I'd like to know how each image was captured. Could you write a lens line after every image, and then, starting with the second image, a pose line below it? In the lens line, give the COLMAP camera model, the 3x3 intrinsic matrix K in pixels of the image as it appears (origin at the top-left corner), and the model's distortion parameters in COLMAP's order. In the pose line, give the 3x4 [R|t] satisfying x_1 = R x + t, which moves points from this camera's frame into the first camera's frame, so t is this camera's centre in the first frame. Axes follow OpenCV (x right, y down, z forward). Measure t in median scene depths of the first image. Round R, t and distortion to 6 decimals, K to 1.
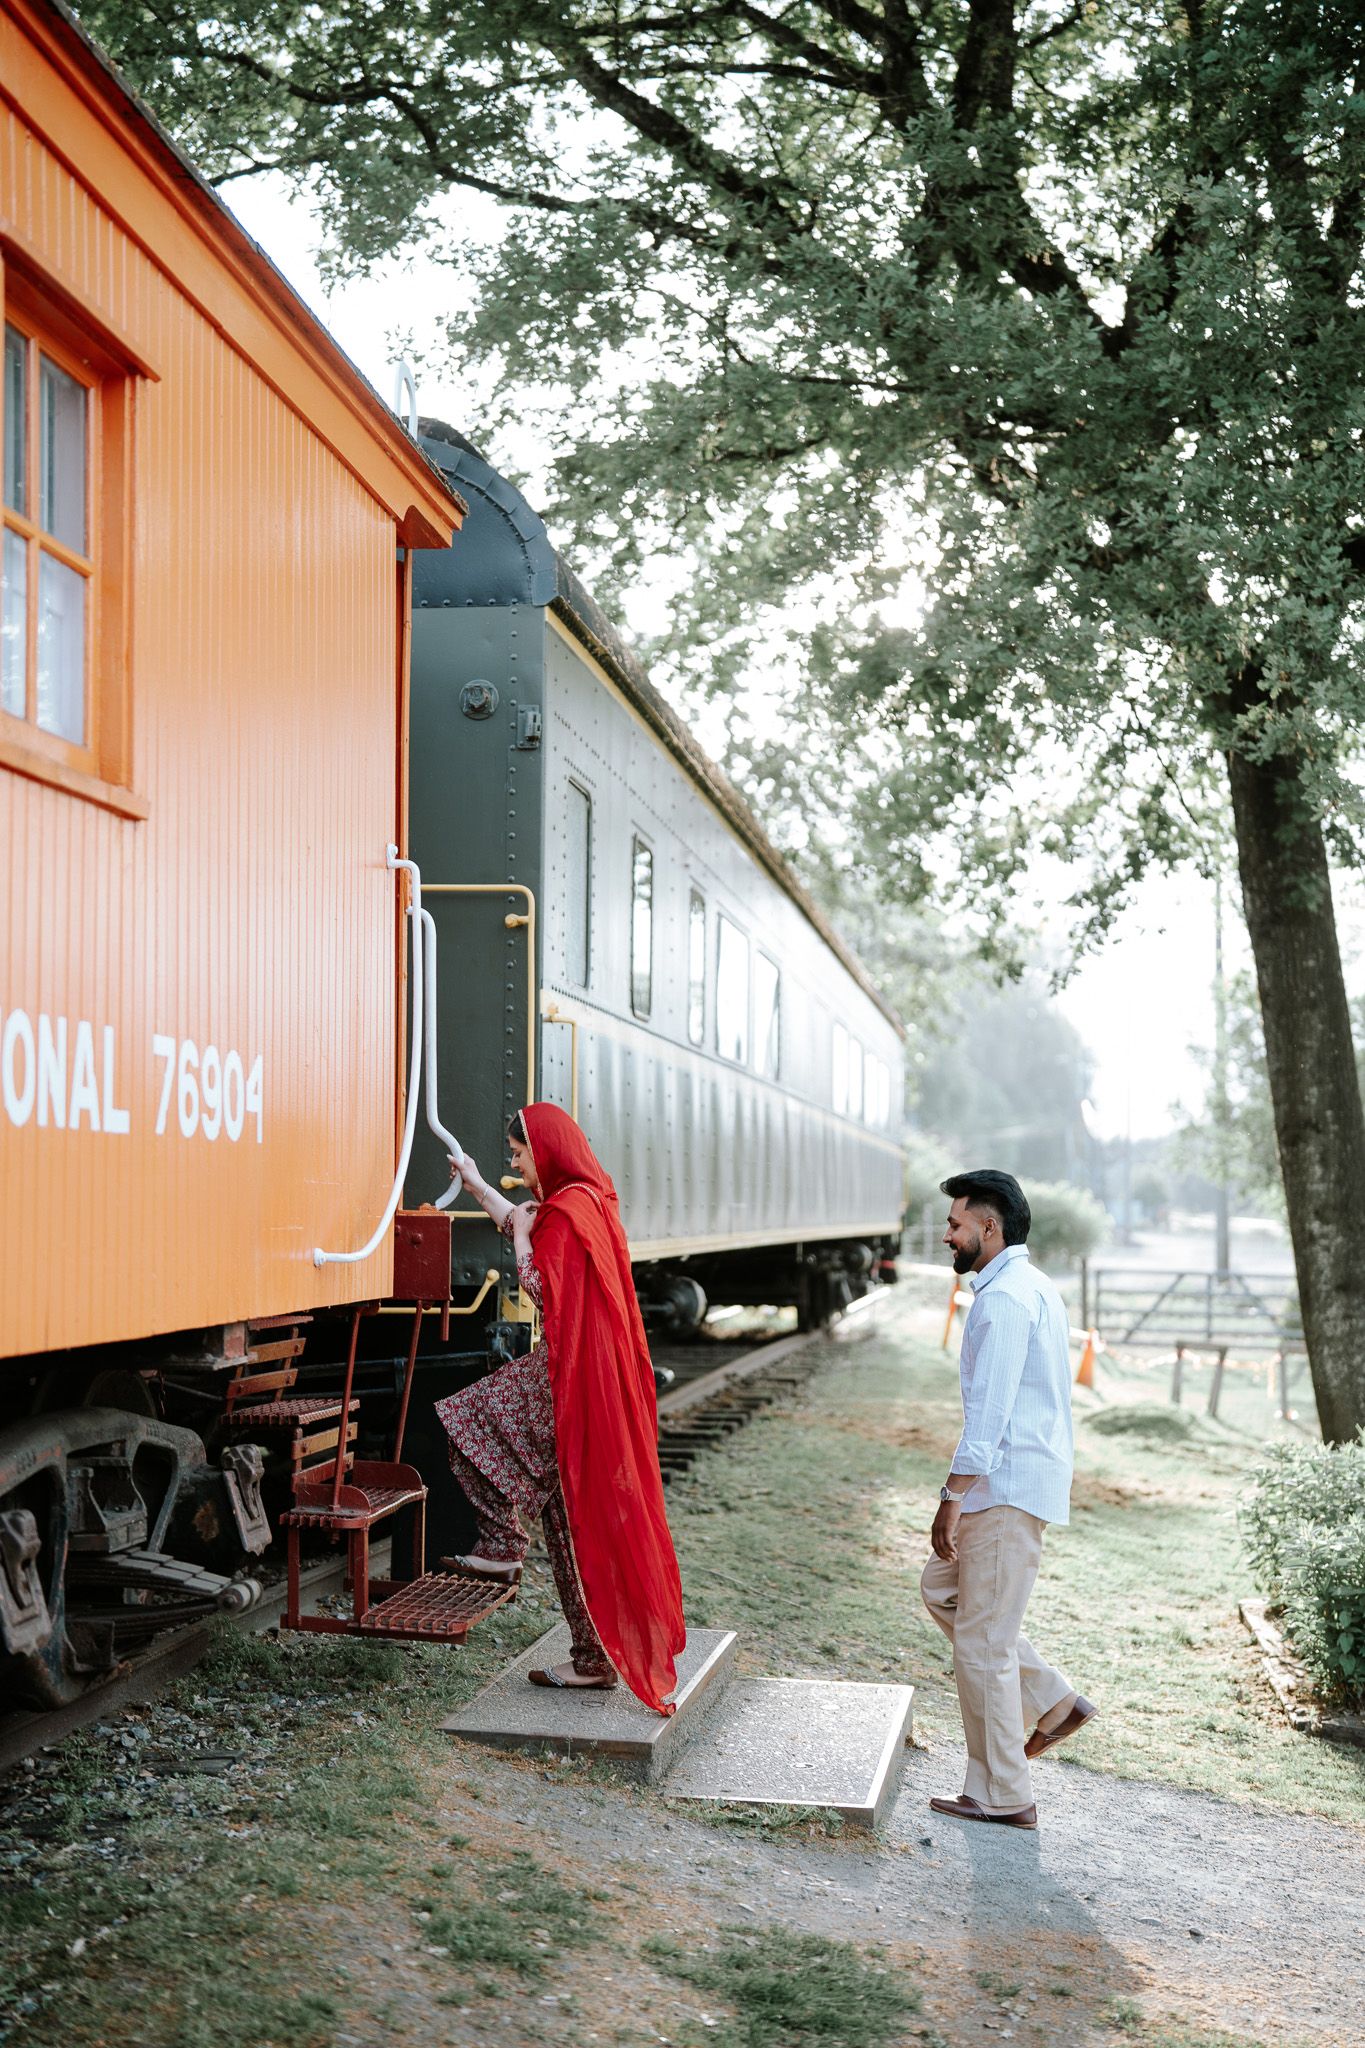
lens RADIAL K [[2870.6, 0, 681.1], [0, 2870.6, 1062.0], [0, 0, 1]] dist [-0.223743, 1.320880]
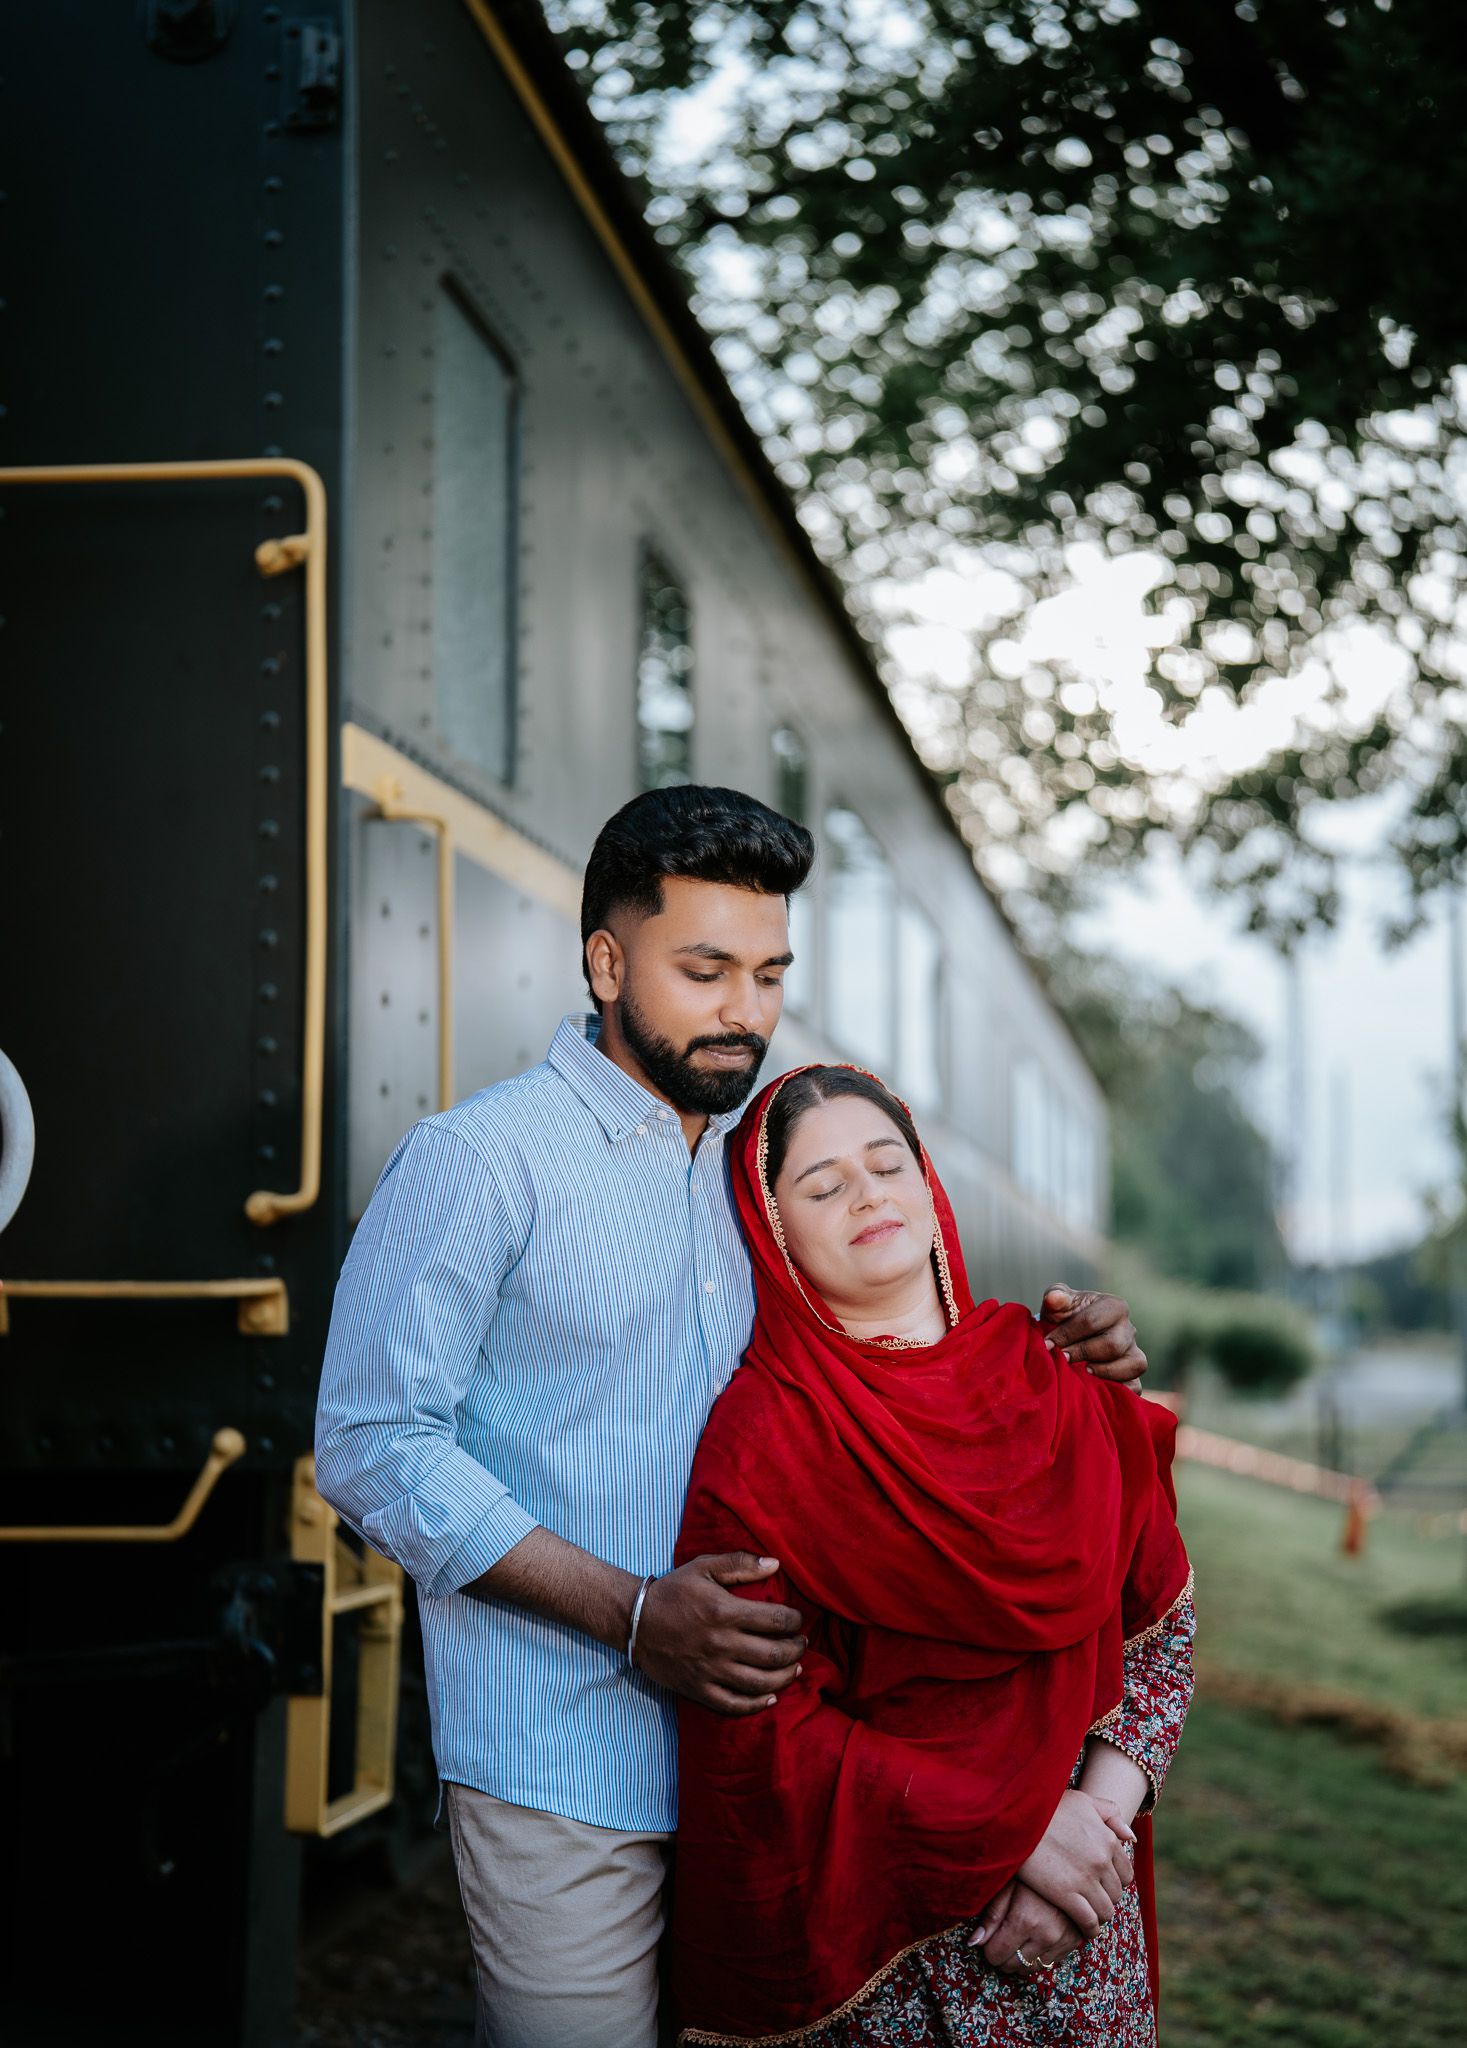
lens RADIAL K [[3031.5, 0, 733.1], [0, 3031.5, 1024.2], [0, 0, 1]] dist [0.003624, 0.001582]
pose [[0.999219, -0.007356, -0.038823, 0.019981], [0.005377, 0.998693, -0.050819, 0.035227], [0.039146, 0.050570, 0.997953, 0.536648]]
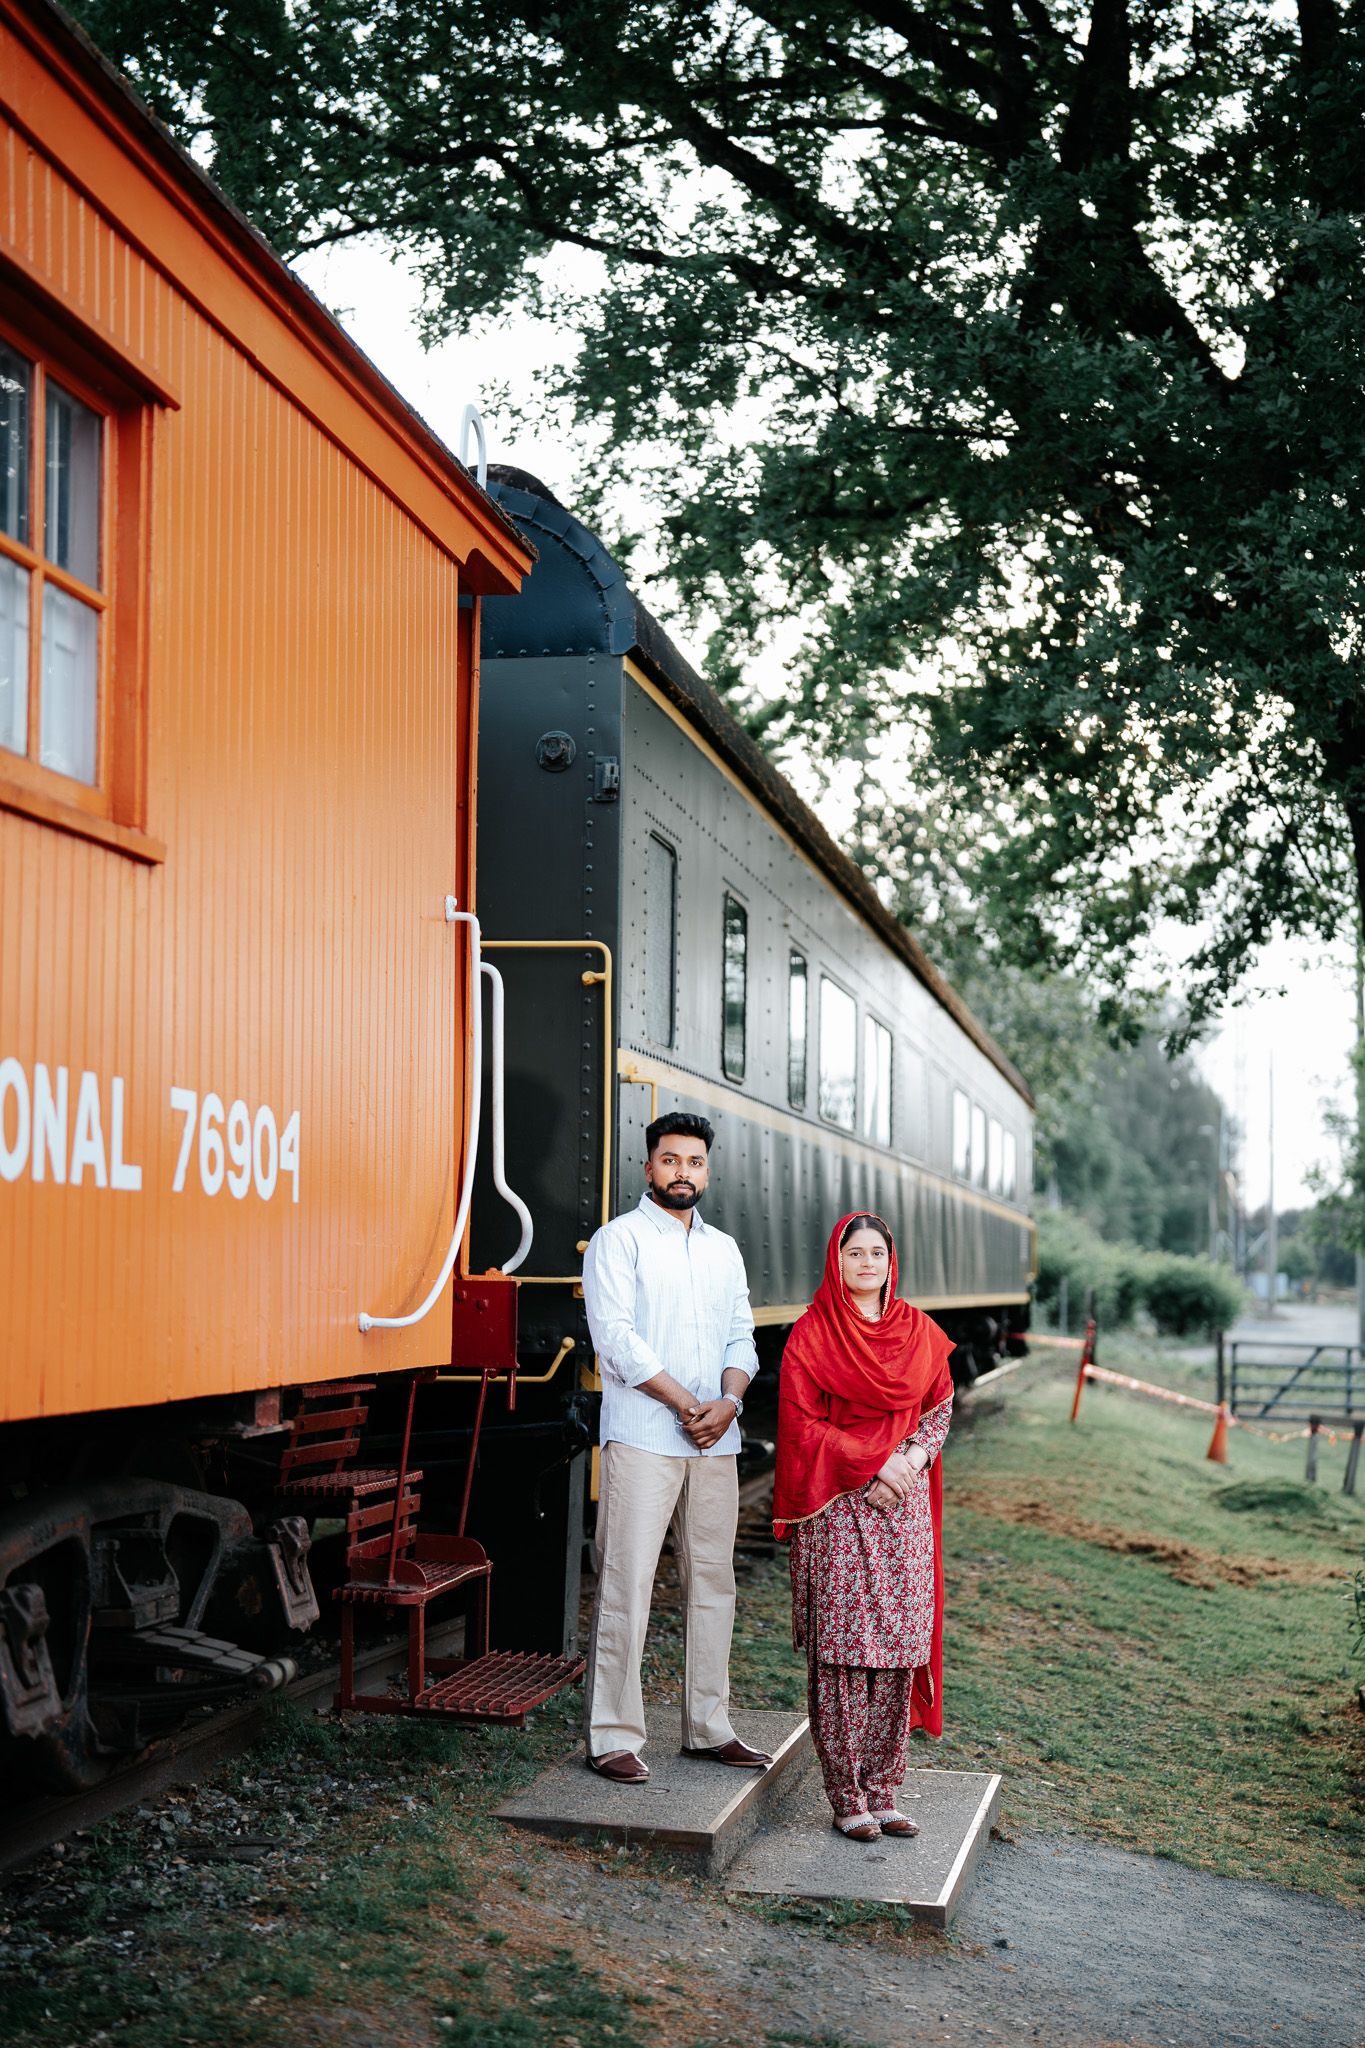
lens RADIAL K [[2870.6, 0, 681.1], [0, 2870.6, 1062.0], [0, 0, 1]] dist [-0.223743, 1.320880]
pose [[0.998692, -0.000994, -0.051113, 0.020148], [-0.000297, 0.999681, -0.025244, 0.003437], [0.051121, 0.025227, 0.998374, 0.029257]]
